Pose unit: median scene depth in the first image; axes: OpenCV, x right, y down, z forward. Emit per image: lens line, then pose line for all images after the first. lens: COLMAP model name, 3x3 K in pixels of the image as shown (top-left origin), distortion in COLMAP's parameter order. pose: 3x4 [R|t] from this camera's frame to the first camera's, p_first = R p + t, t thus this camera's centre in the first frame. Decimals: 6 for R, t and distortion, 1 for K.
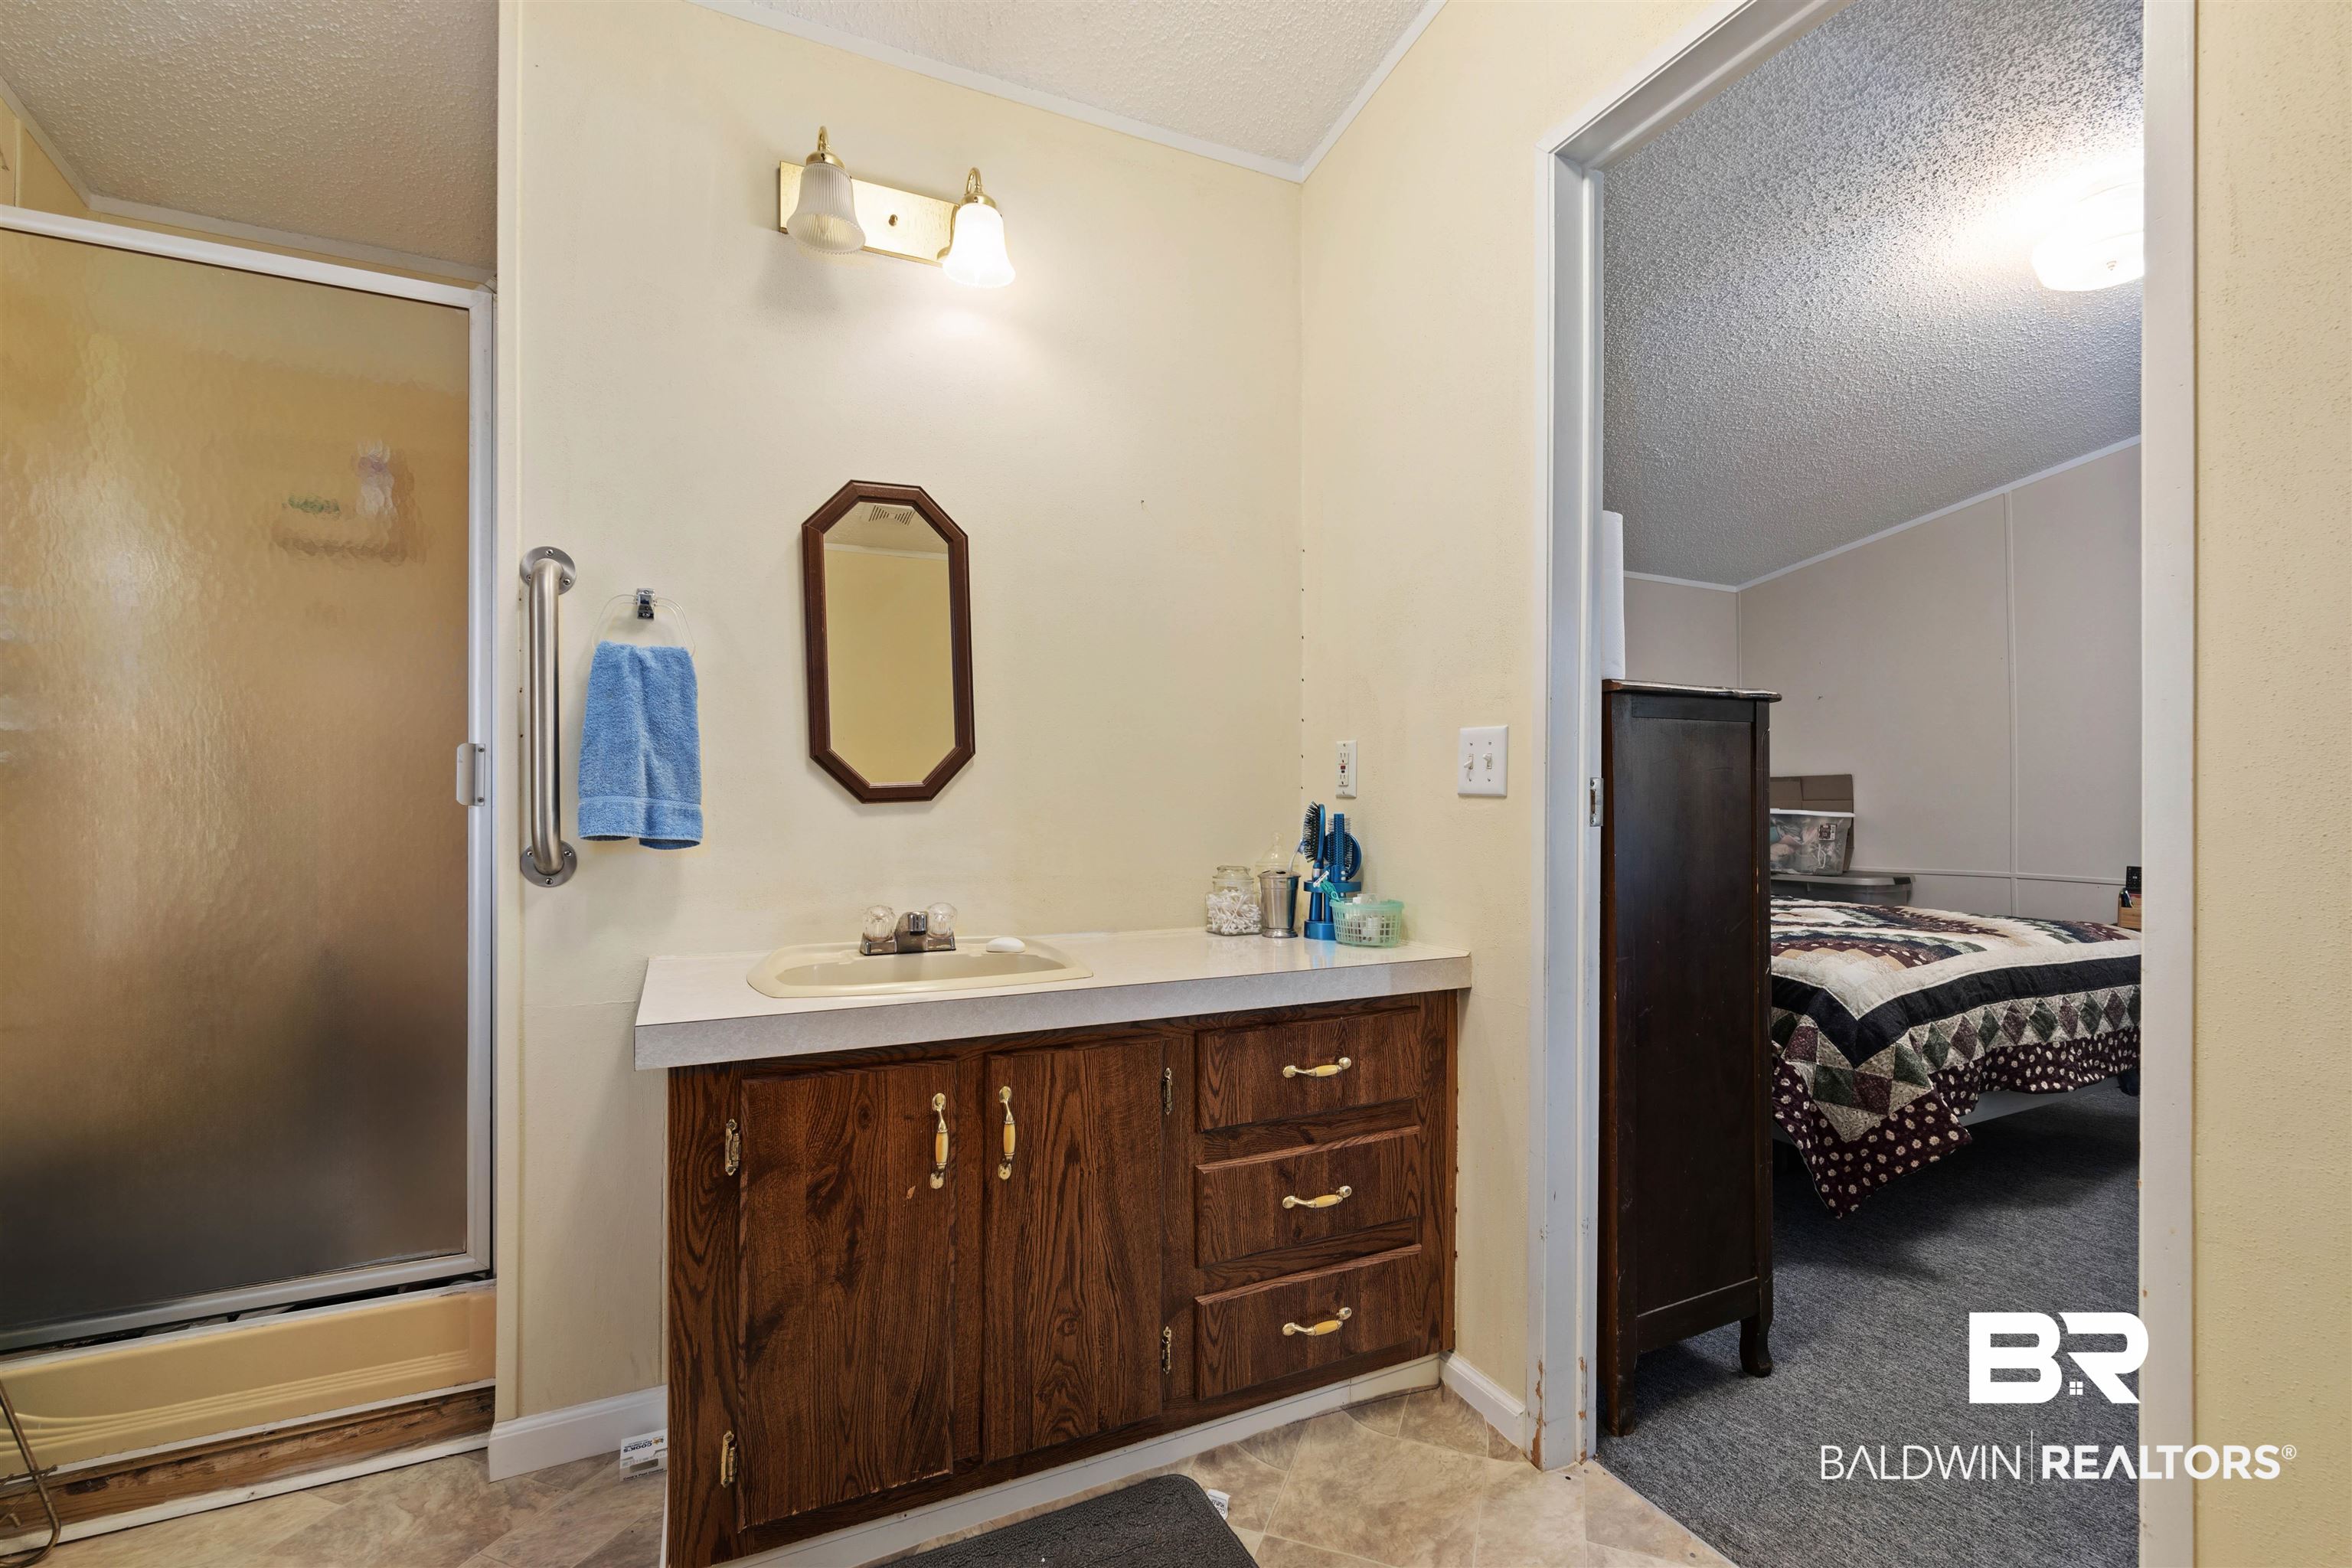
lens RADIAL K [[1001.8, 0, 1169.0], [0, 1001.8, 799.4], [0, 0, 1]] dist [-0.000565, -0.000009]
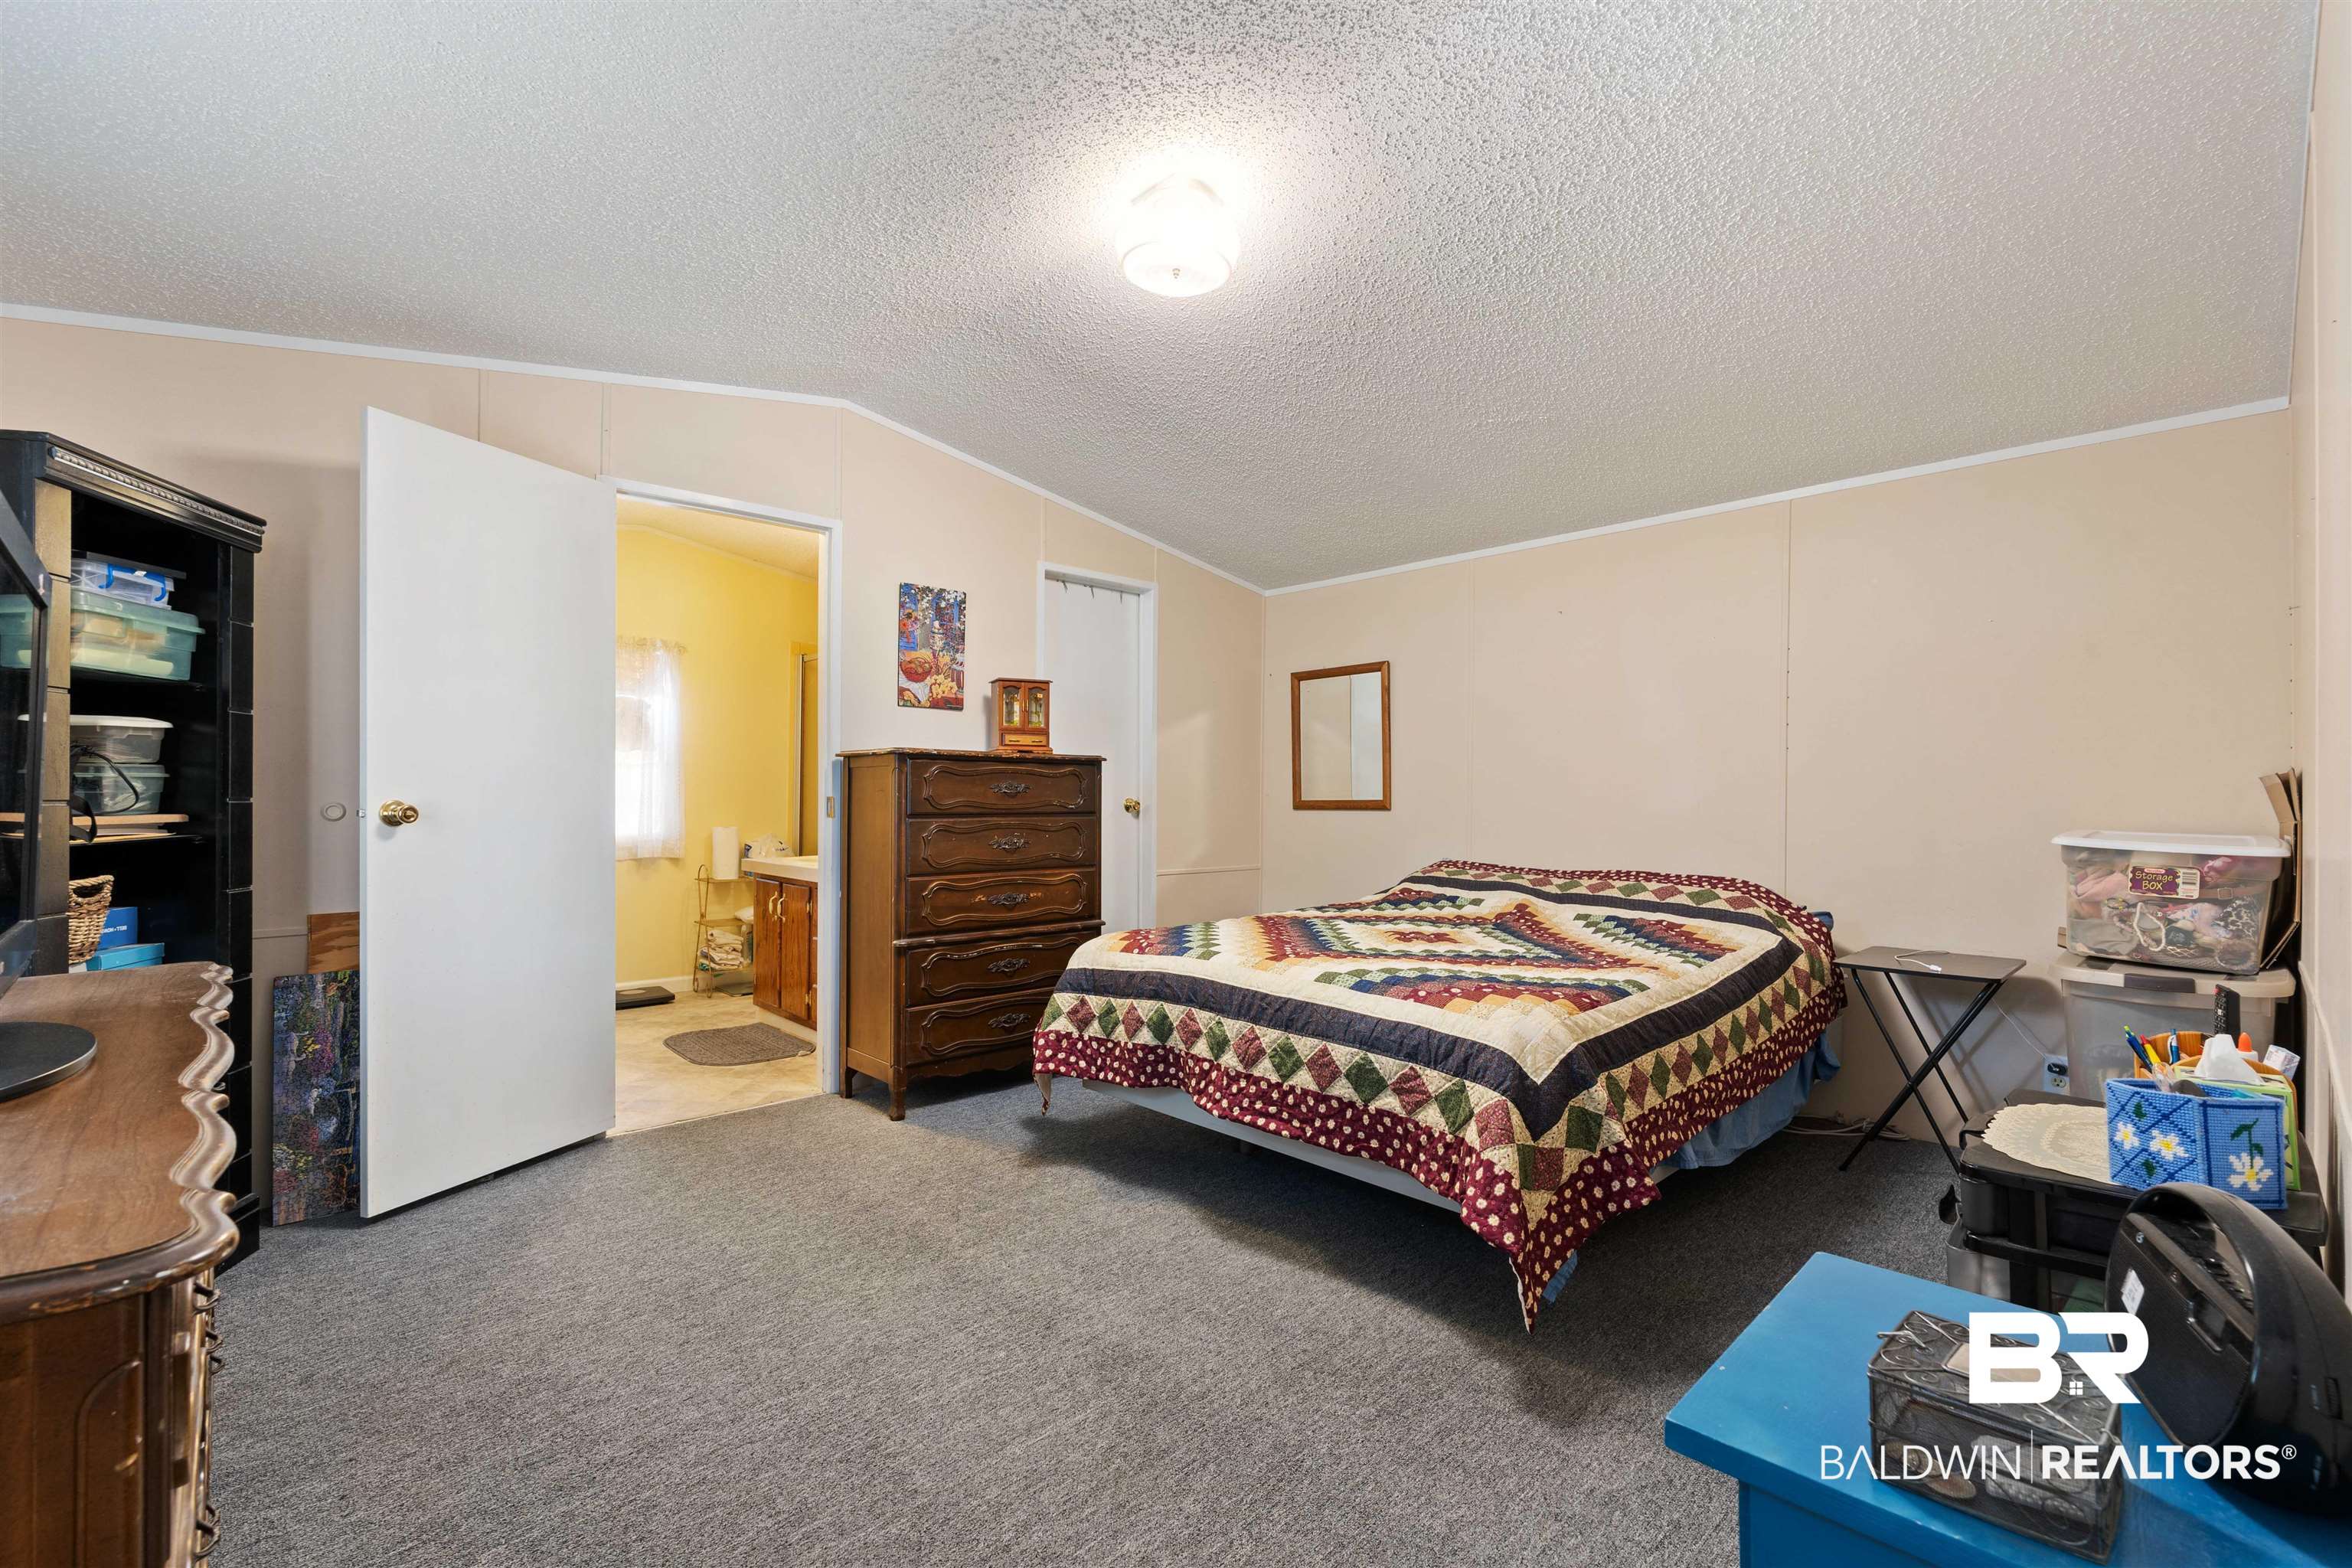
lens RADIAL K [[1020.6, 0, 1193.9], [0, 1020.6, 812.7], [0, 0, 1]] dist [-0.004343, -0.001259]
pose [[0.318372, 0.016310, -0.947826, 1.866931], [-0.005209, 0.999867, 0.015456, -0.014253], [0.947952, 0.000016, 0.318415, 0.684123]]
